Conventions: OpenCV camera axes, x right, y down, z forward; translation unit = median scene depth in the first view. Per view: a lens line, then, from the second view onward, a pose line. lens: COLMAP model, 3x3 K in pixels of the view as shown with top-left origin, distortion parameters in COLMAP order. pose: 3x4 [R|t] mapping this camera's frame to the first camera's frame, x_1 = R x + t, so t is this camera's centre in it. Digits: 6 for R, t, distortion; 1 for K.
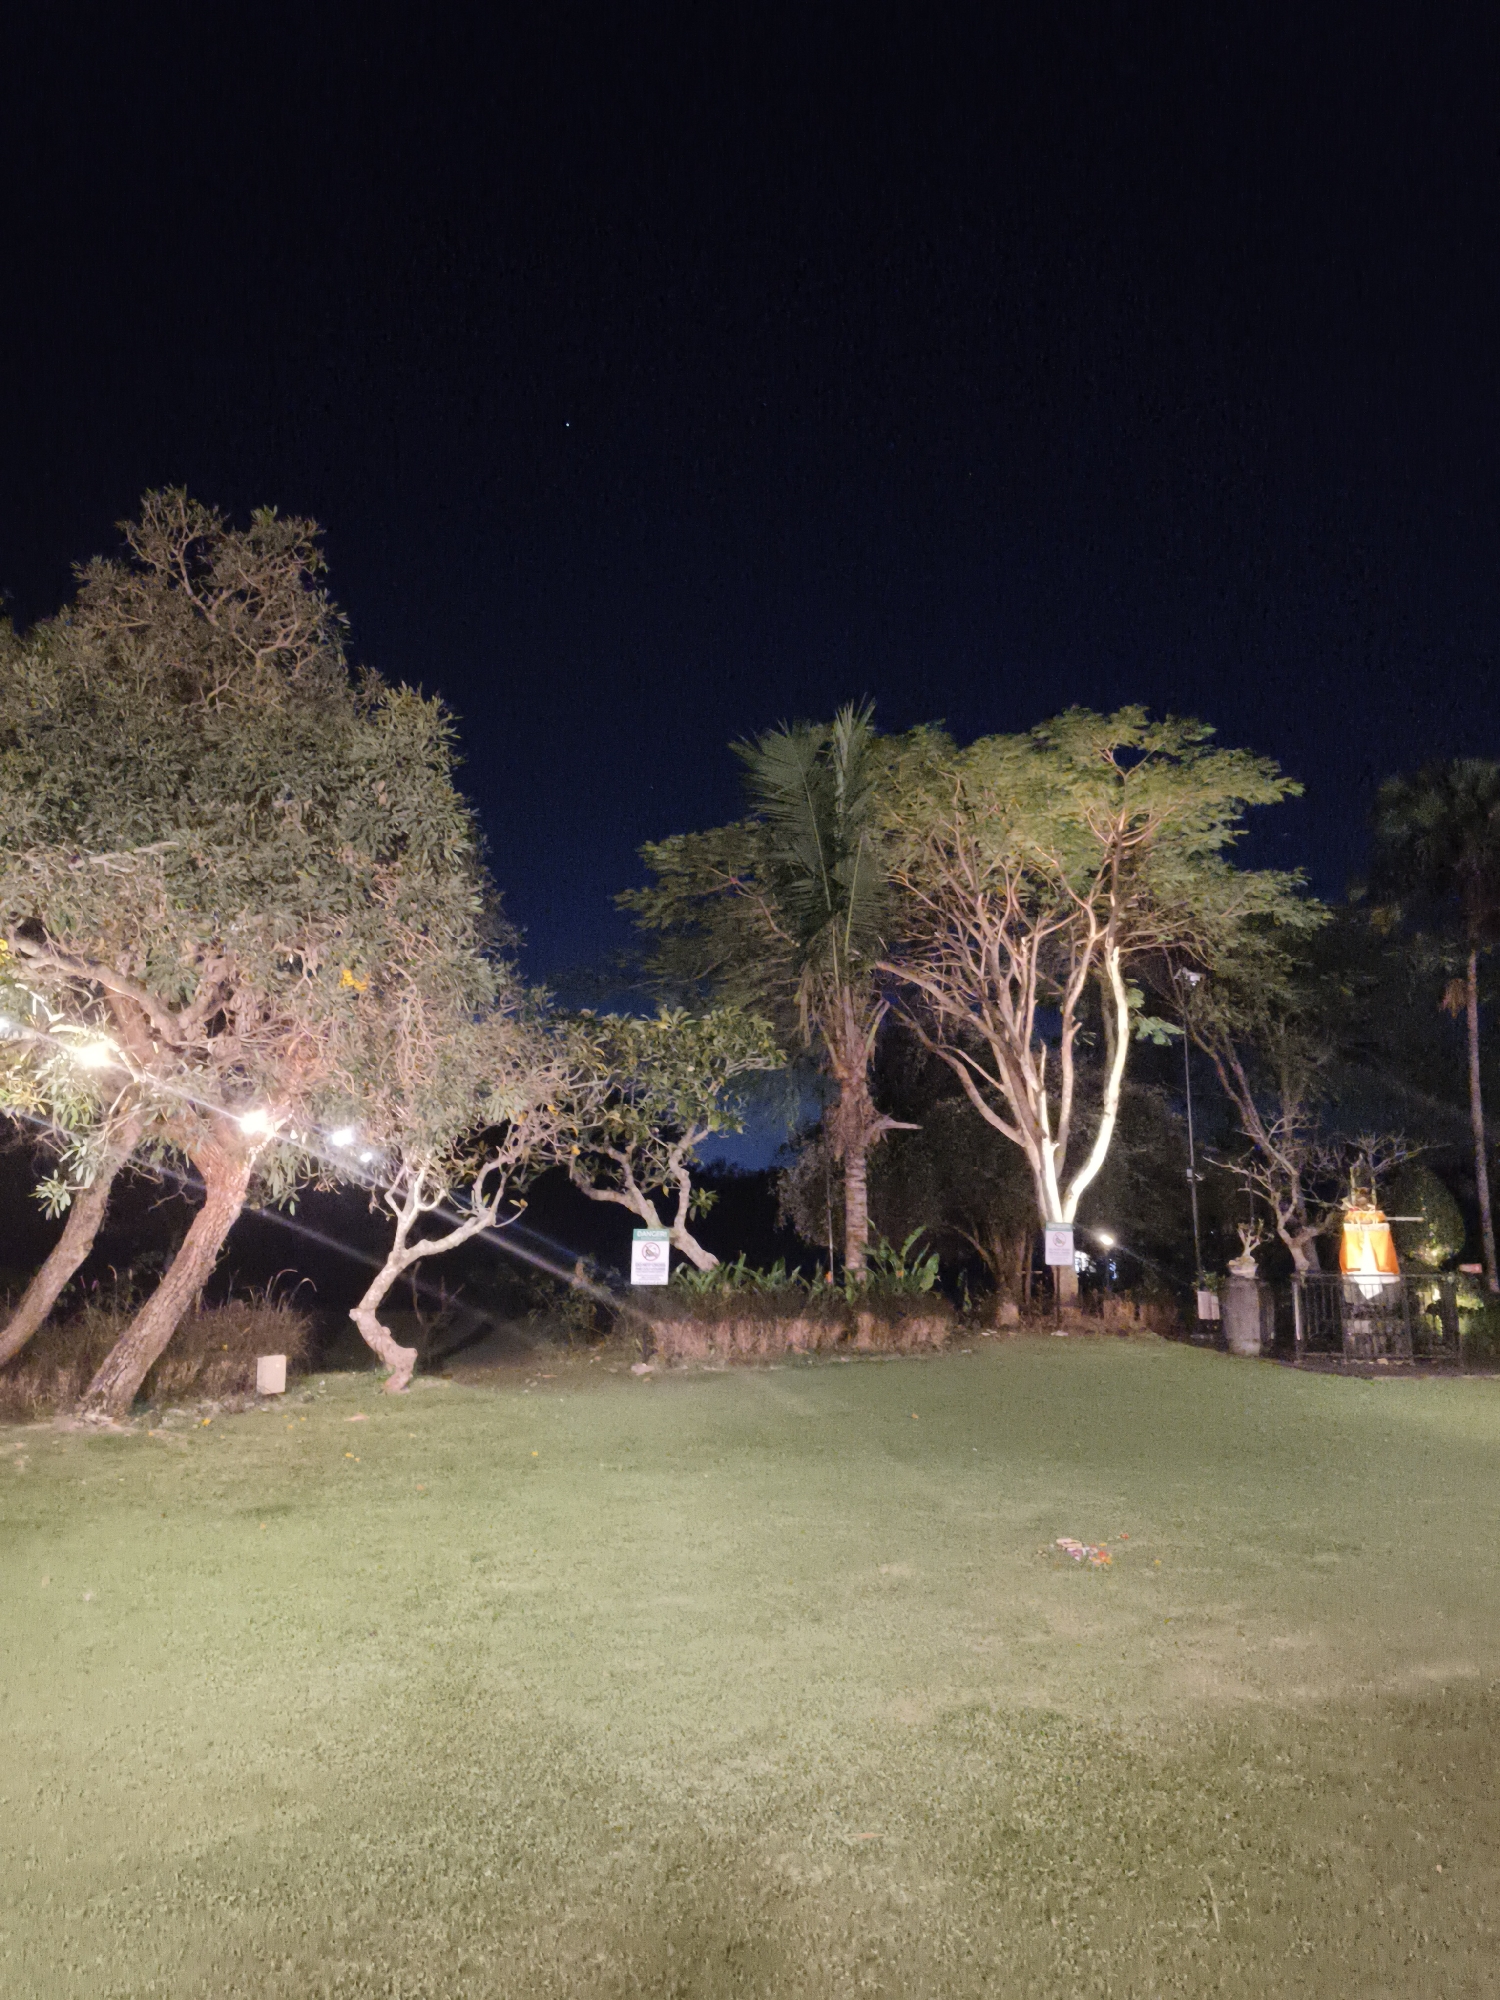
lens RADIAL K [[1338.3, 0, 766.0], [0, 1338.3, 1016.3], [0, 0, 1]] dist [0.052519, -0.073666]
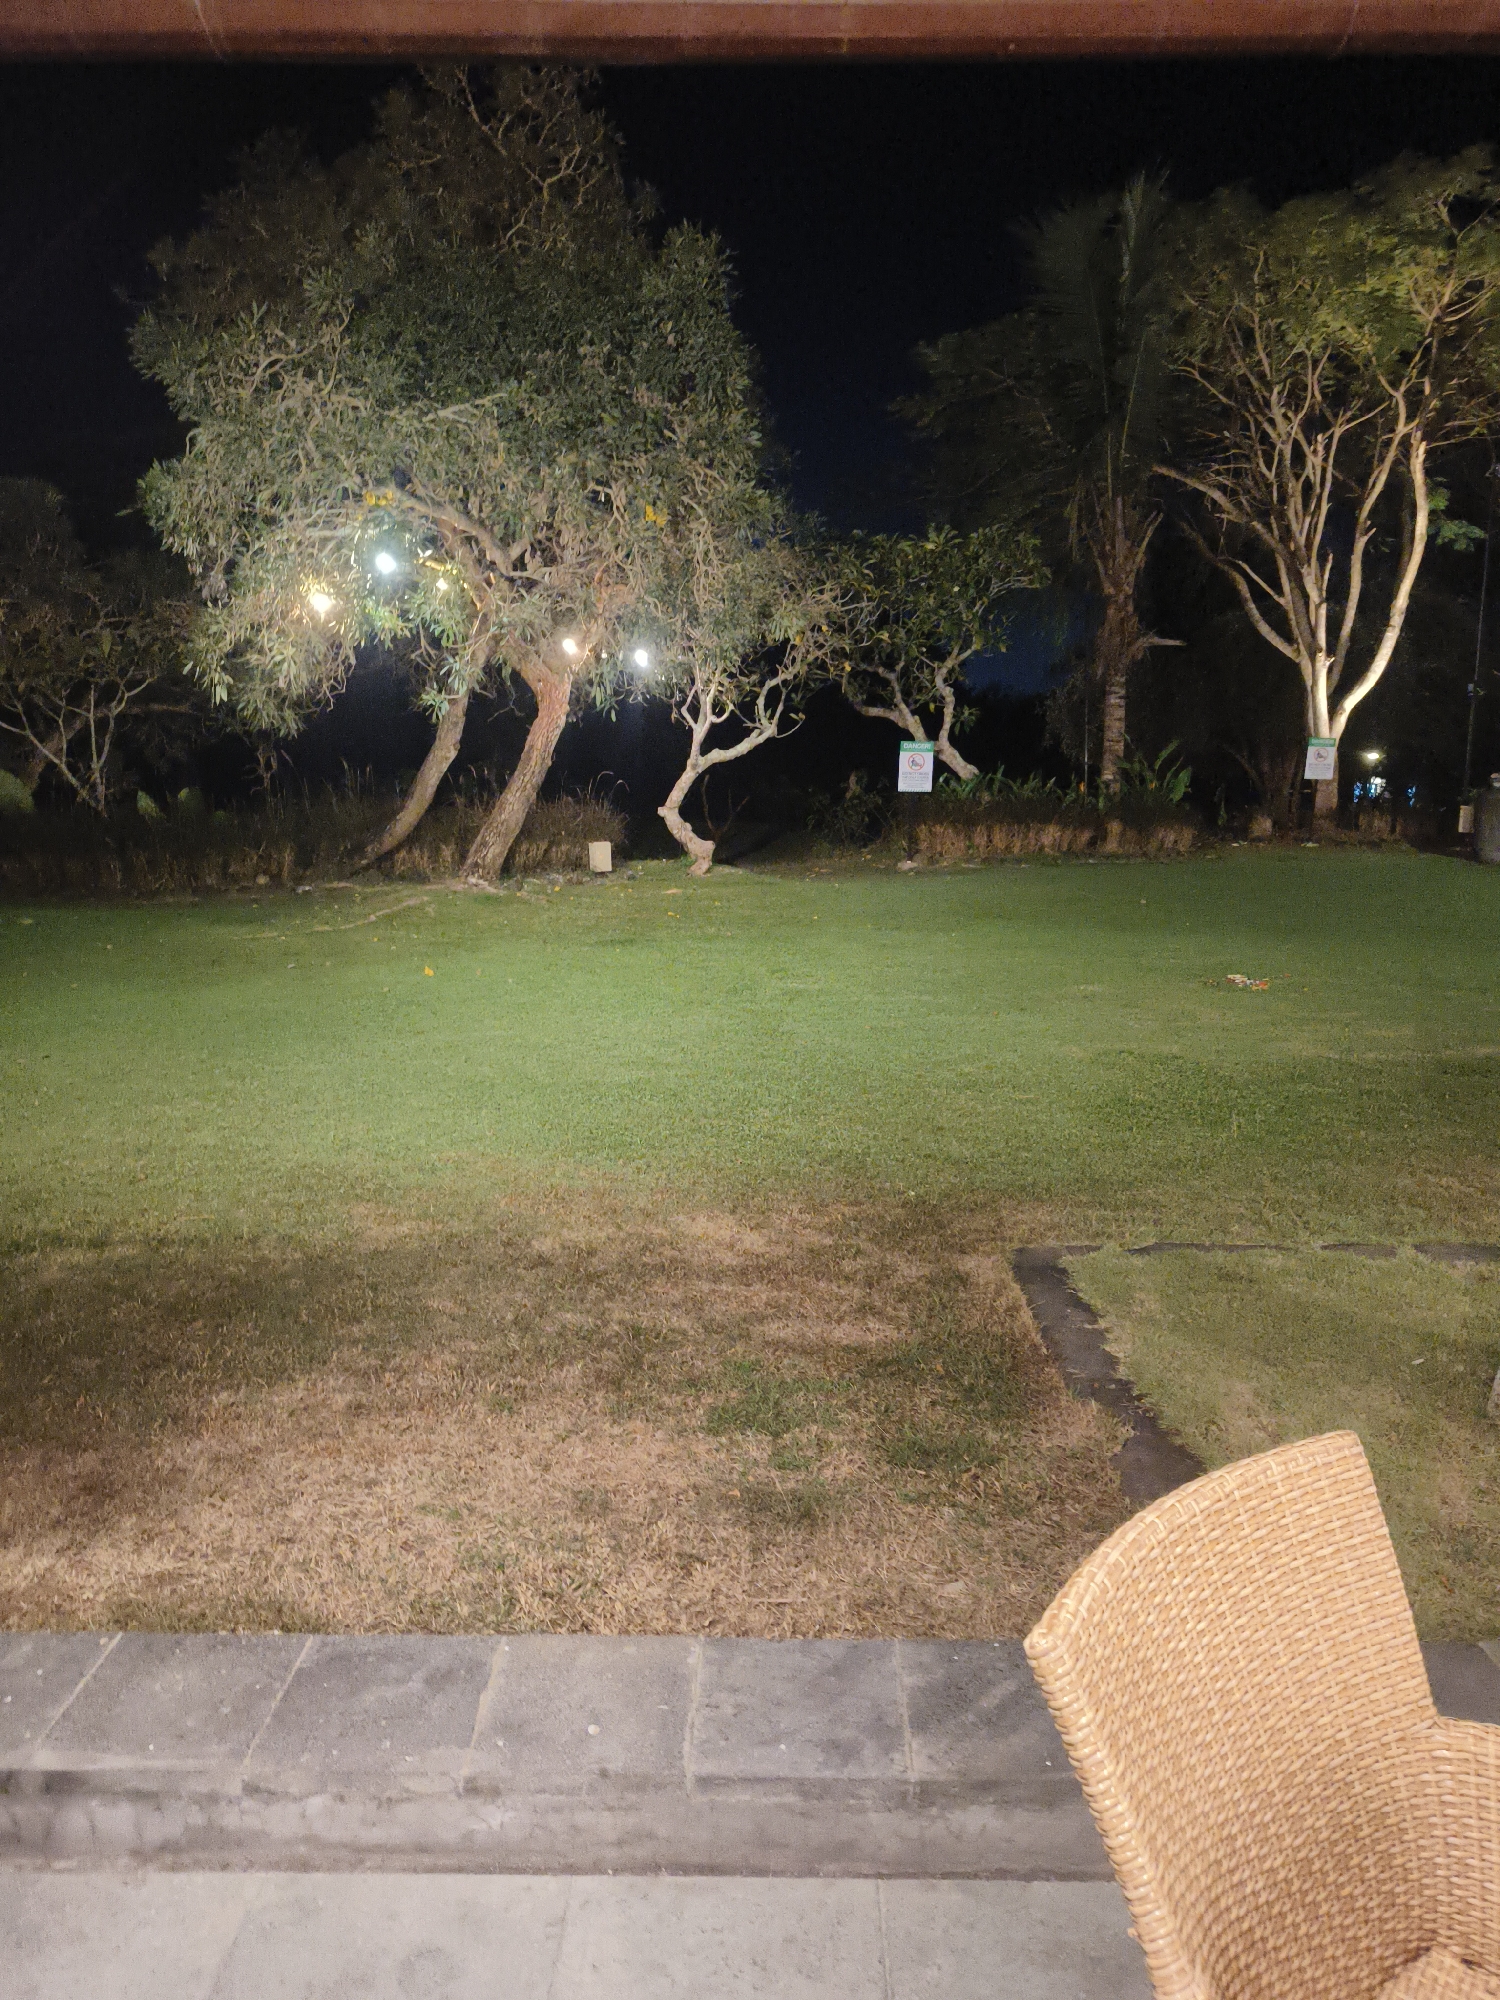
lens RADIAL K [[1383.5, 0, 783.3], [0, 1383.5, 973.0], [0, 0, 1]] dist [0.053480, -0.061293]
pose [[0.982395, 0.035042, -0.183498, 0.021350], [0.022778, 0.952453, 0.303833, -0.007552], [0.185420, -0.302664, 0.934887, -0.132173]]
